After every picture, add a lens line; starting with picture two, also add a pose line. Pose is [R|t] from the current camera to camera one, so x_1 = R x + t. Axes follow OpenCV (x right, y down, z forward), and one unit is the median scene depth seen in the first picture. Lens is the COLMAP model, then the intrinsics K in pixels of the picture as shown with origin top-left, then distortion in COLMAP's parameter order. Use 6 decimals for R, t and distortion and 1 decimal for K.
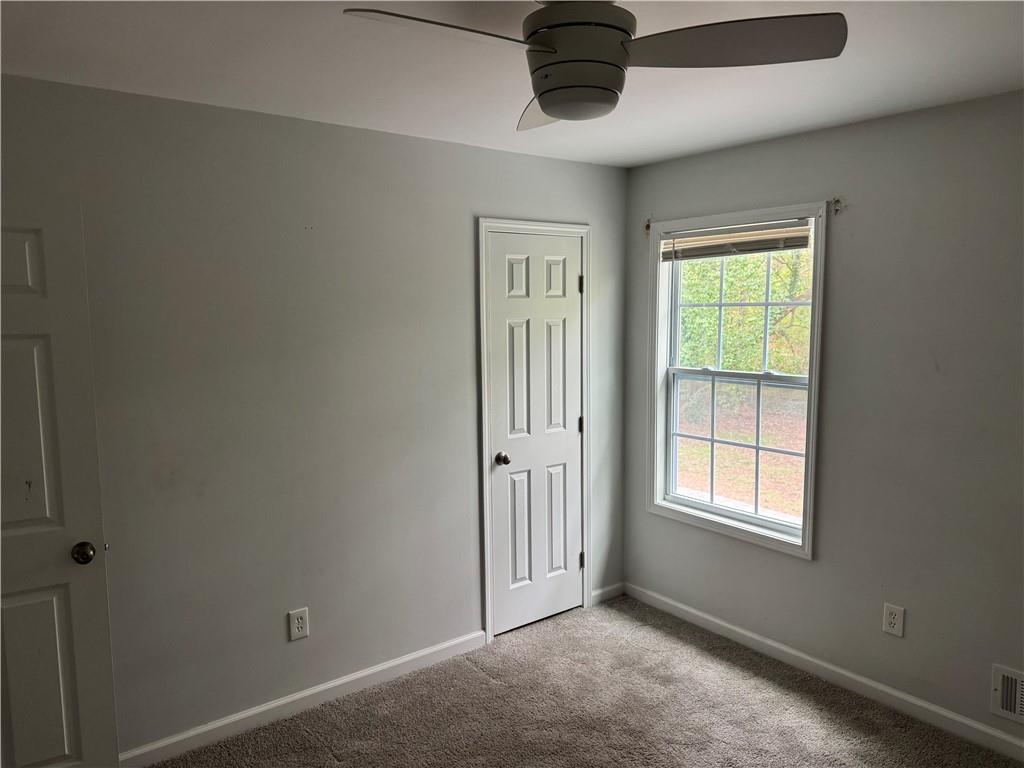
lens RADIAL K [[718.9, 0, 512.0], [0, 718.9, 384.0], [0, 0, 1]] dist [-0.005560, -0.004392]
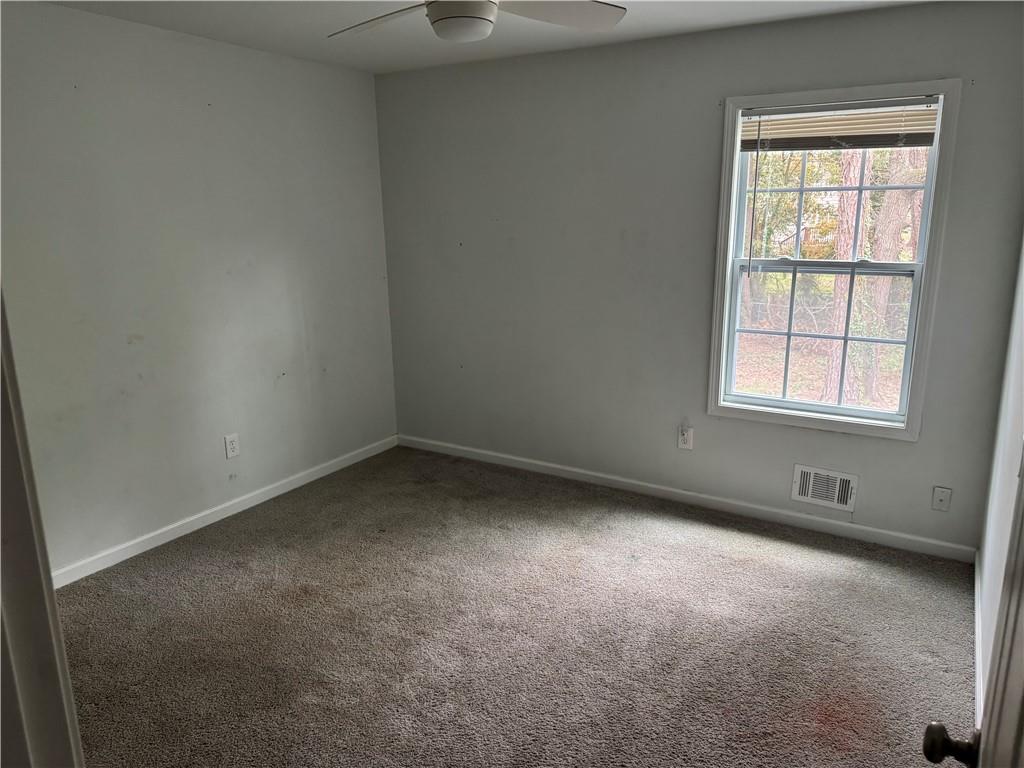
lens RADIAL K [[718.9, 0, 512.0], [0, 718.9, 384.0], [0, 0, 1]] dist [-0.005560, -0.004392]
pose [[0.940057, -0.071576, 0.333420, -0.418925], [0.033344, 0.992332, 0.119015, 0.018428], [-0.339382, -0.100764, 0.935236, 0.223714]]
